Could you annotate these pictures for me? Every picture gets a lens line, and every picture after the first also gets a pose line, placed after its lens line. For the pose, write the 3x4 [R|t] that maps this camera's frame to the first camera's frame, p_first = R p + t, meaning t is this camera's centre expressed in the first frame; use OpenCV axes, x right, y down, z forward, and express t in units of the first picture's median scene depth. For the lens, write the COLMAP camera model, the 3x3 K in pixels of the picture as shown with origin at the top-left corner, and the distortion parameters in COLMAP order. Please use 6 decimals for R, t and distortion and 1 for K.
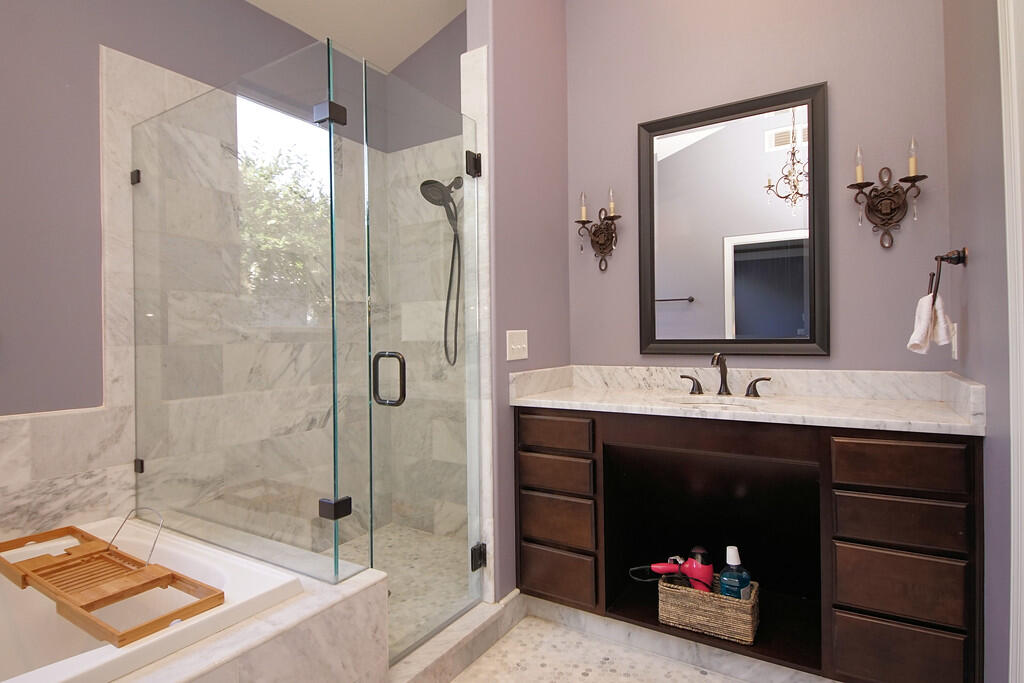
lens RADIAL K [[550.4, 0, 505.8], [0, 550.4, 337.6], [0, 0, 1]] dist [0.004612, -0.004281]
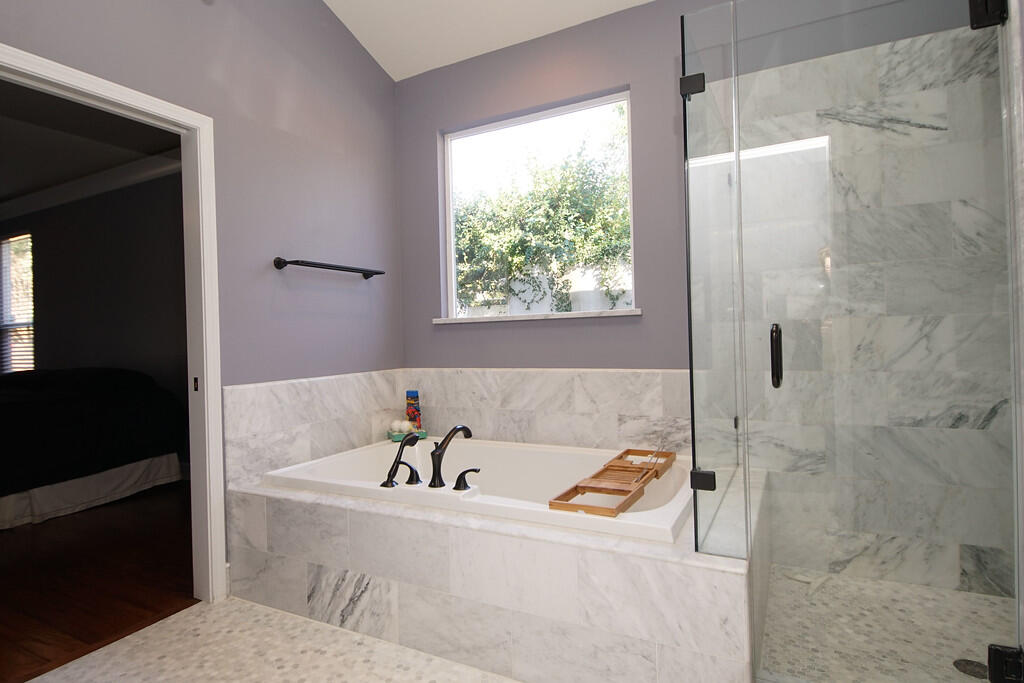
lens RADIAL K [[550.4, 0, 505.8], [0, 550.4, 342.1], [0, 0, 1]] dist [0.004612, -0.004281]
pose [[0.077374, 0.017806, -0.996843, 0.477652], [0.021568, 0.999577, 0.019529, 0.025098], [0.996769, -0.023011, 0.076957, 0.415621]]
